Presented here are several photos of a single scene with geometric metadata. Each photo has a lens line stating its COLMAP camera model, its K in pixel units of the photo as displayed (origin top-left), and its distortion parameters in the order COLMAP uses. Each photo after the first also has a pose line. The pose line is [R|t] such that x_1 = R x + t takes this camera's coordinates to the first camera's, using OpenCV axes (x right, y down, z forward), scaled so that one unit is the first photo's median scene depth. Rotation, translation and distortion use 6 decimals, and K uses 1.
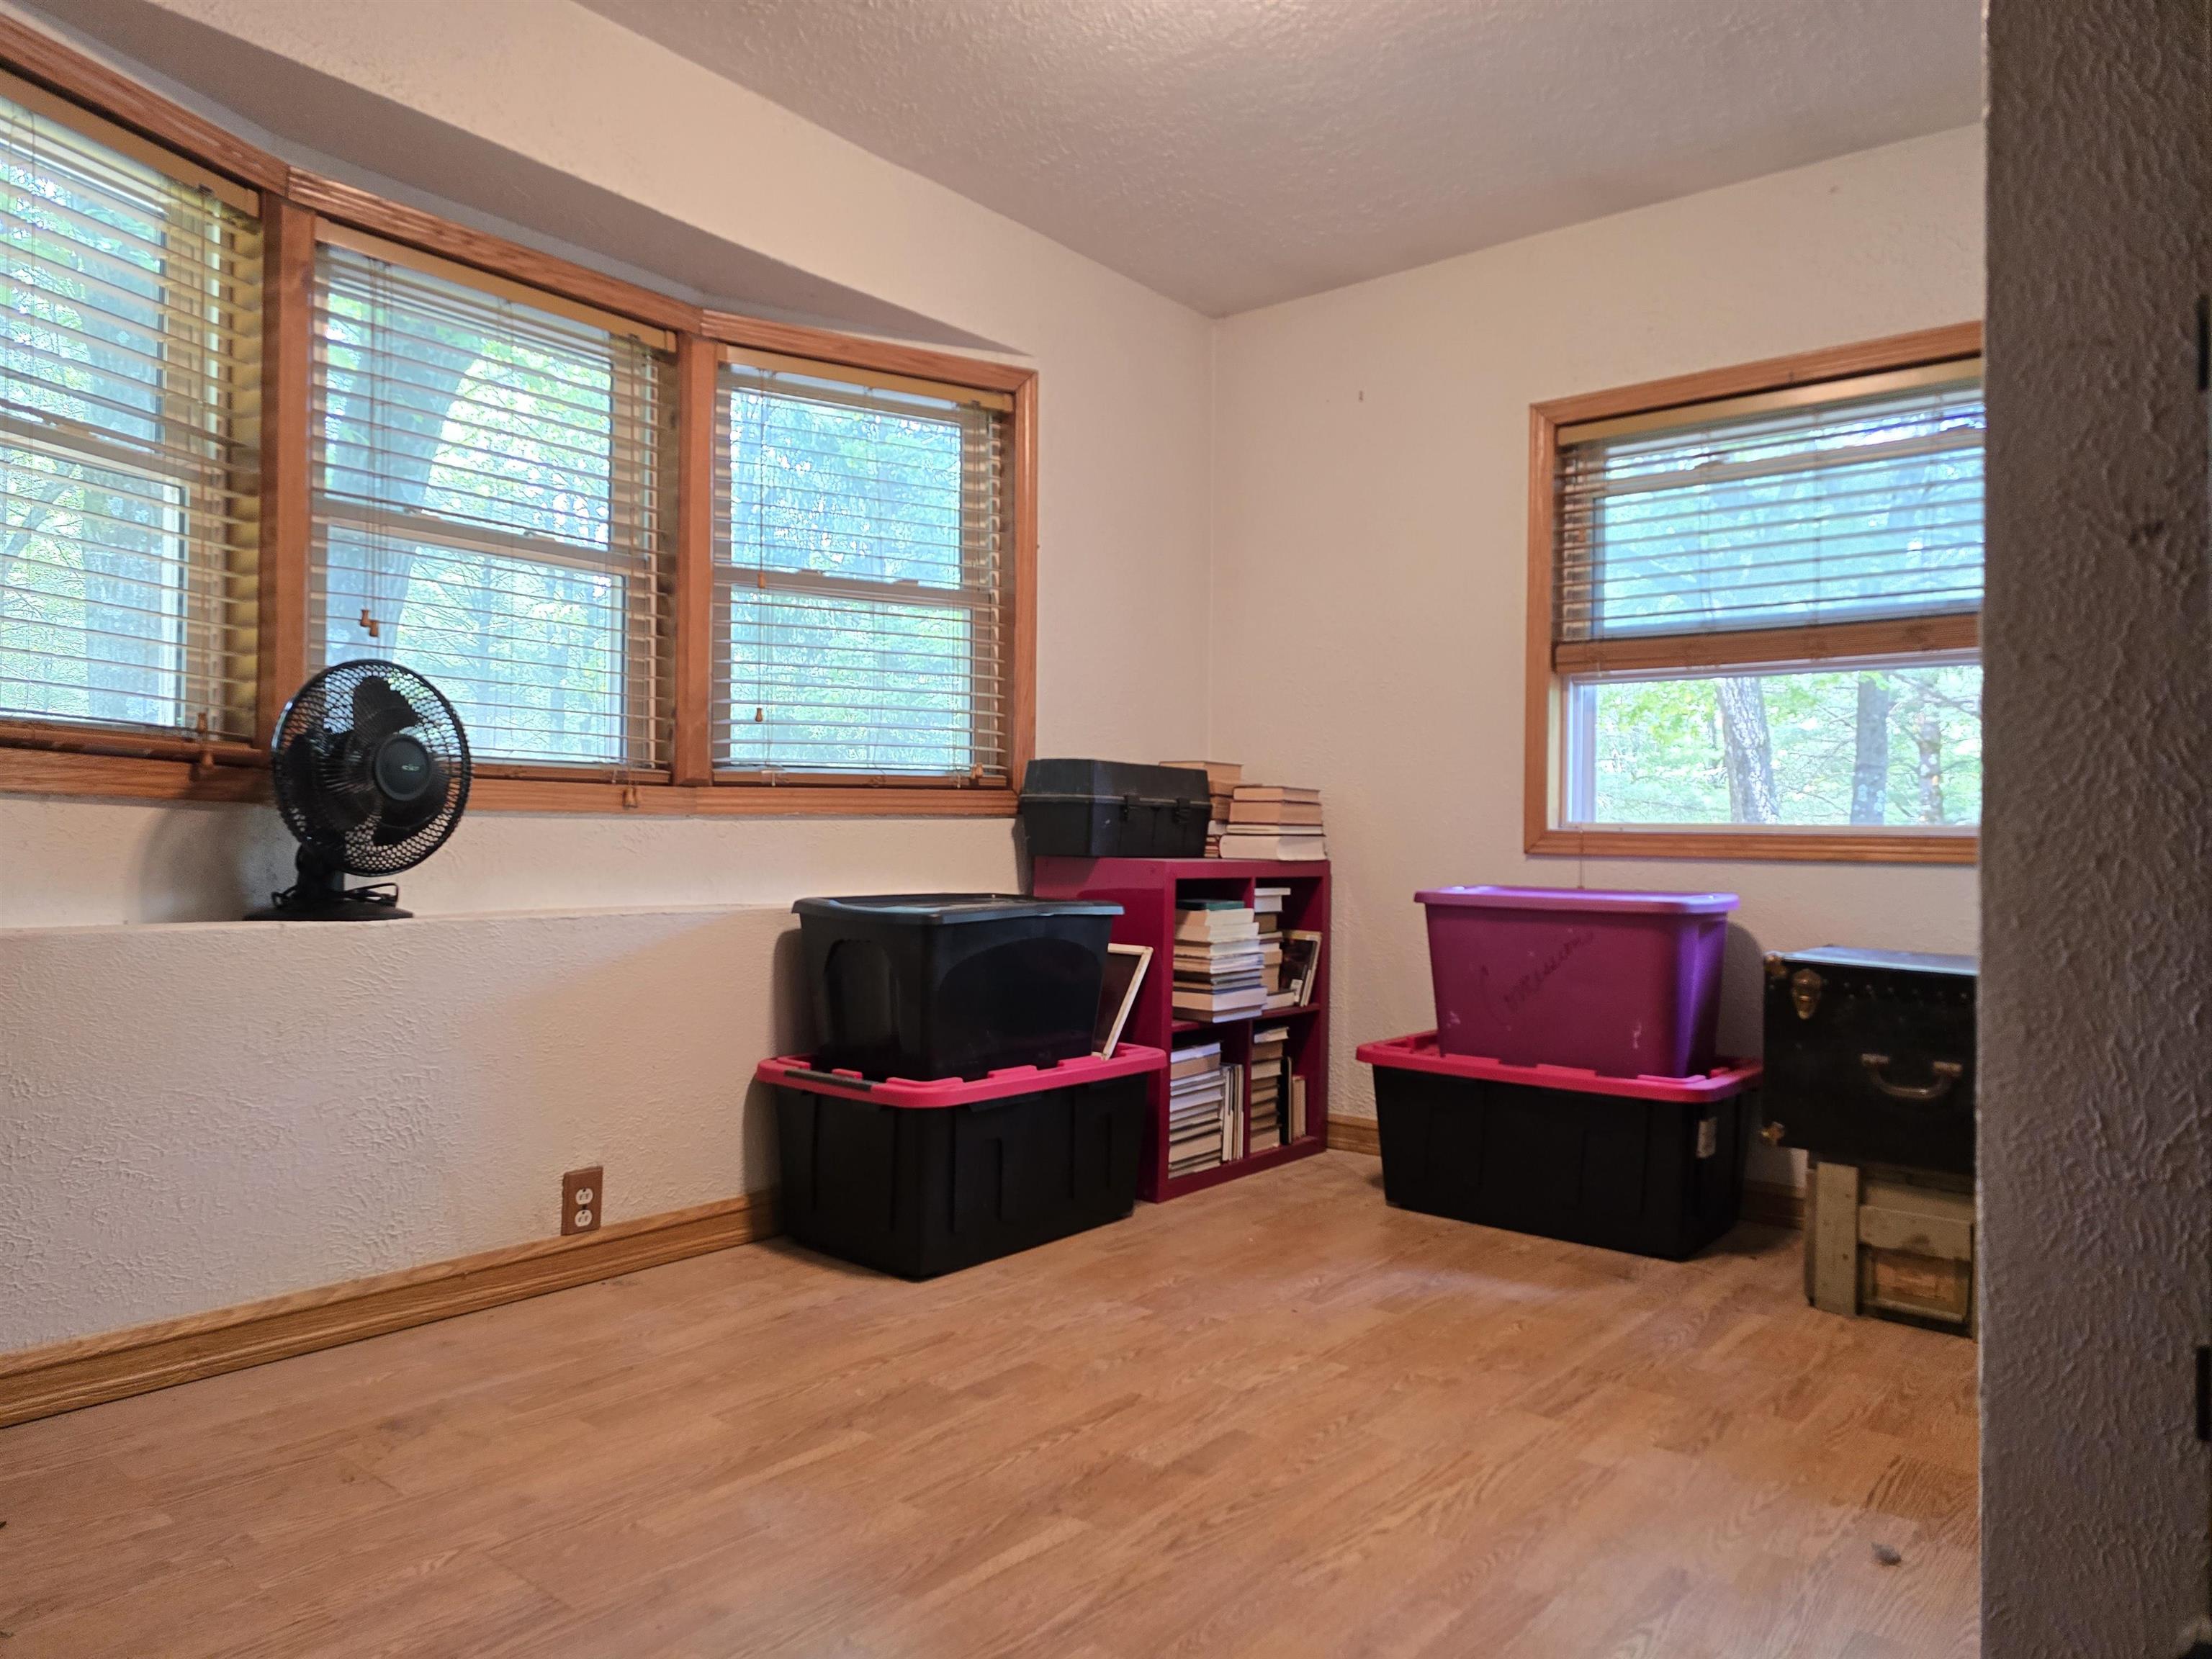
lens RADIAL K [[1475.7, 0, 1089.6], [0, 1475.7, 833.8], [0, 0, 1]] dist [0.061885, -0.065650]
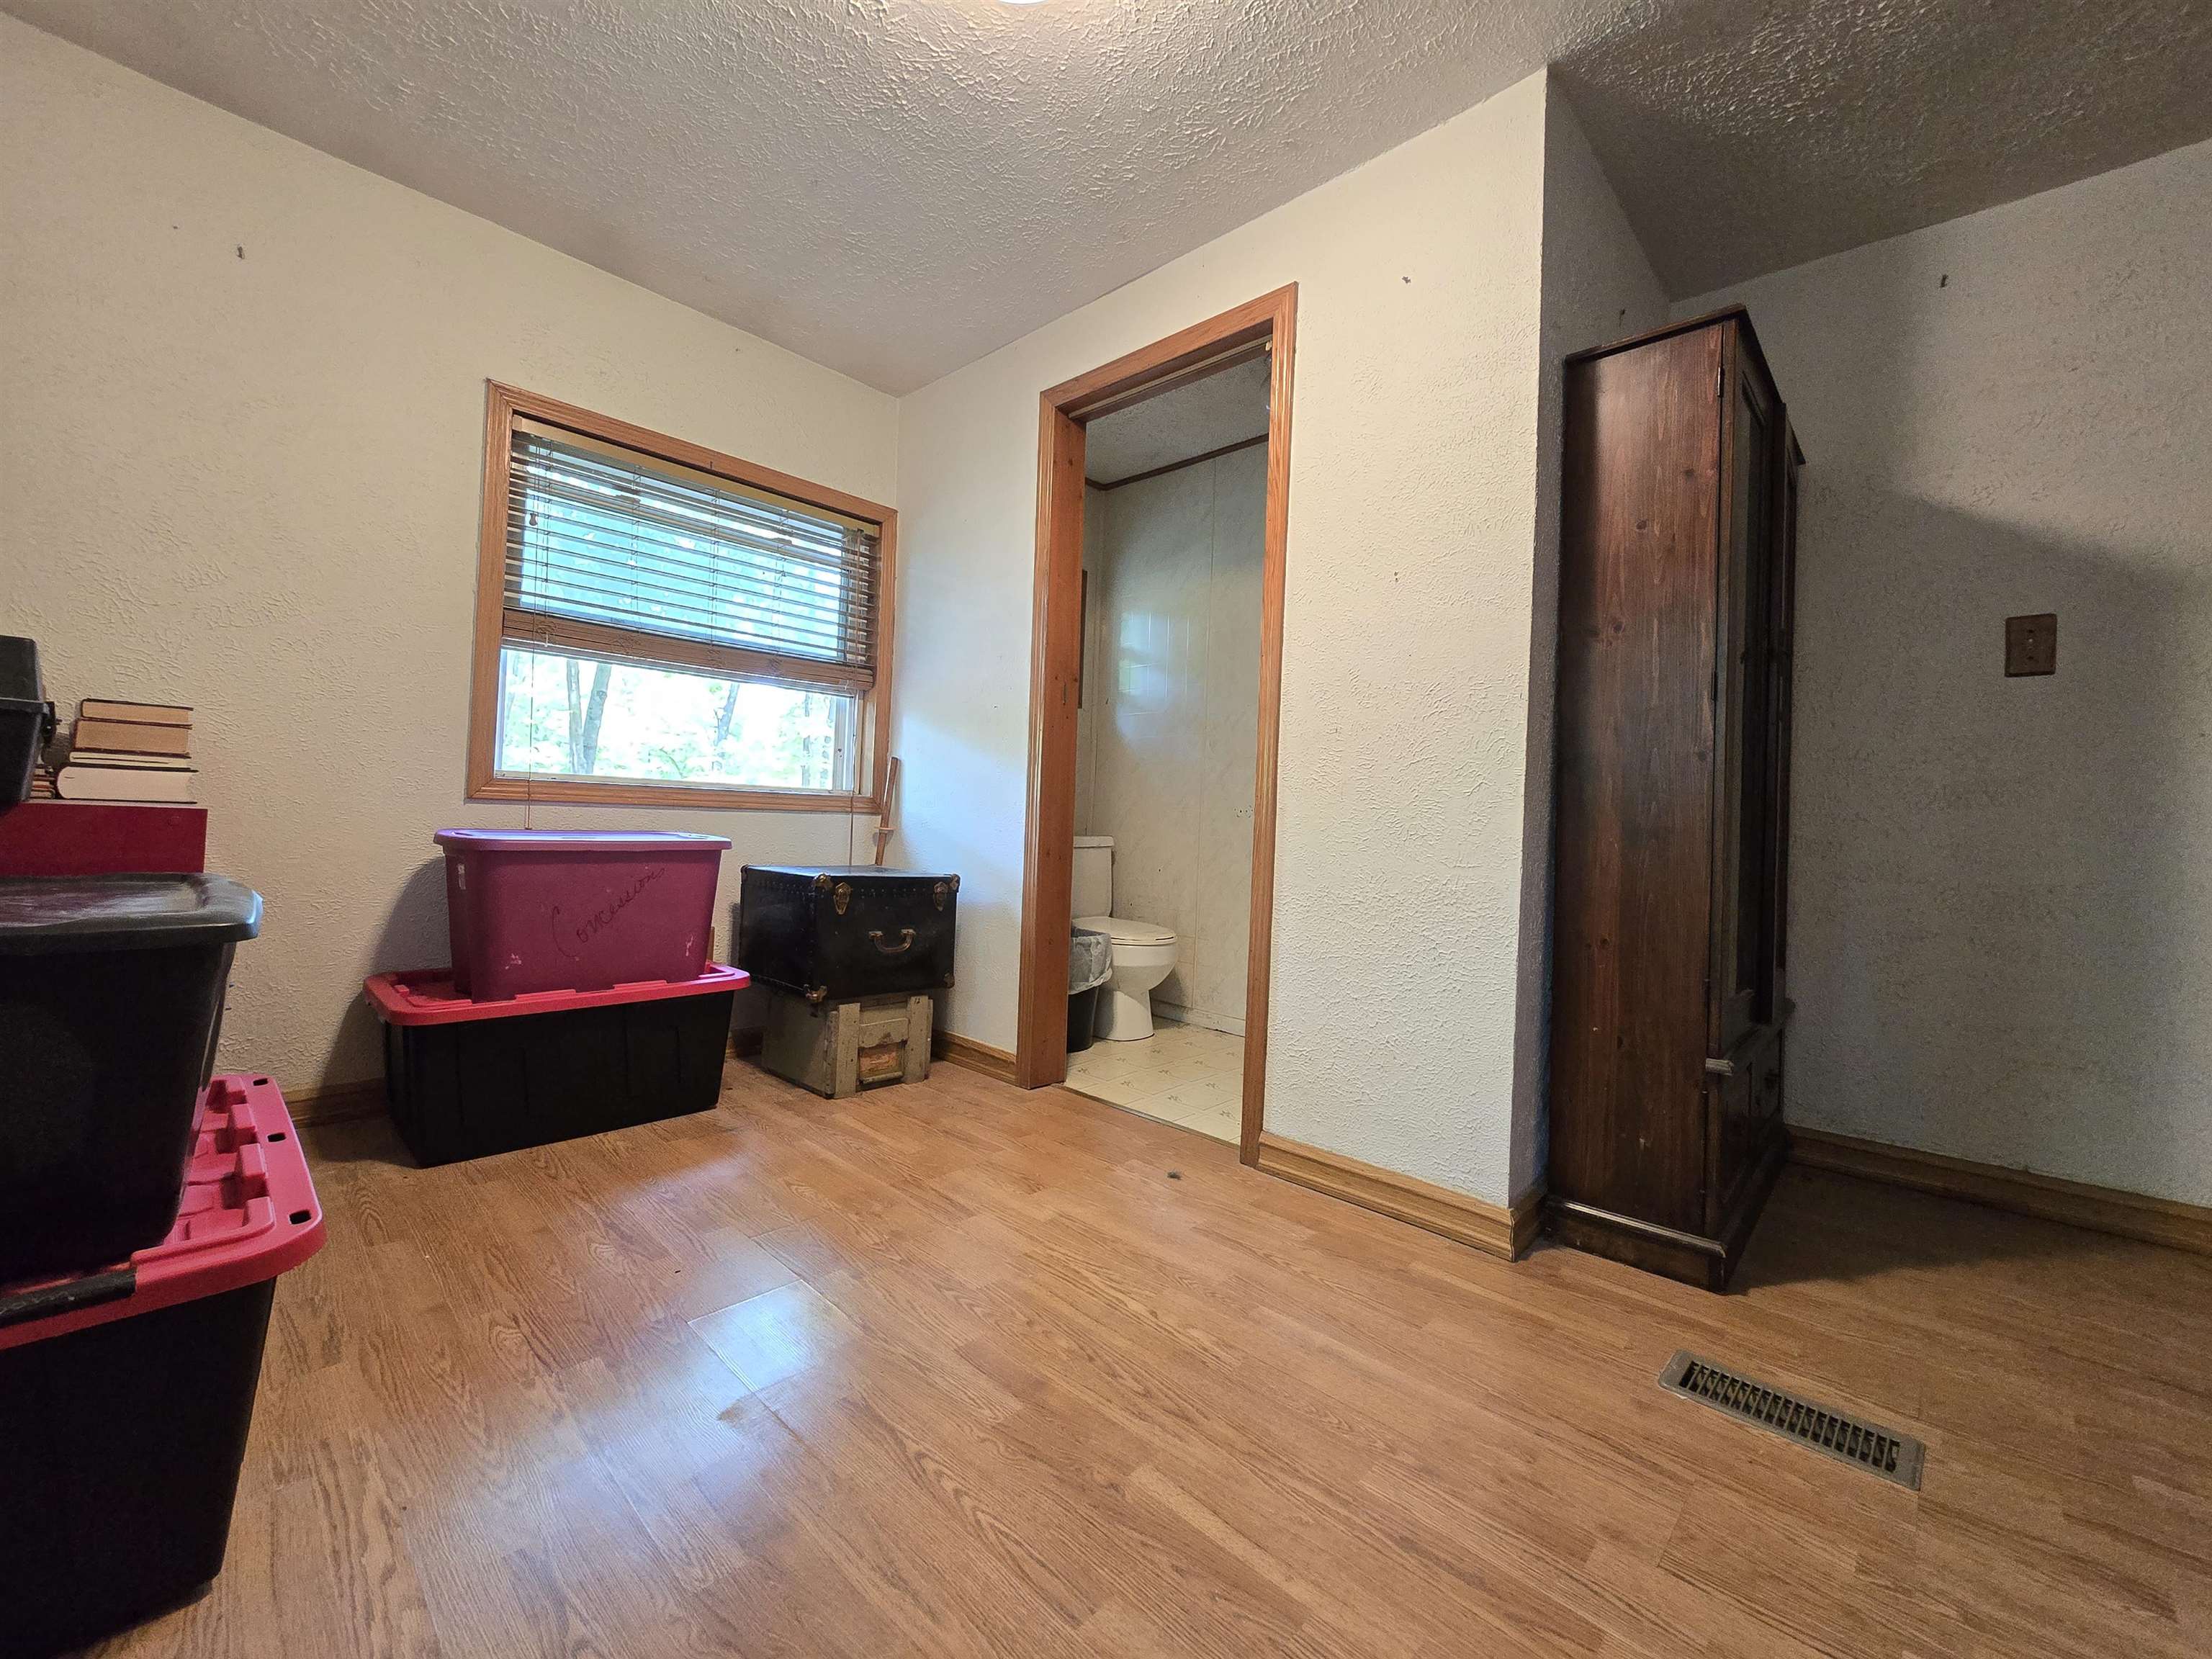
lens RADIAL K [[902.4, 0, 1094.1], [0, 902.4, 808.6], [0, 0, 1]] dist [-0.001894, 0.000017]
pose [[0.078632, -0.004945, 0.996891, -0.420750], [-0.041079, 0.999122, 0.008196, -0.002797], [-0.996057, -0.041595, 0.078360, 0.664113]]
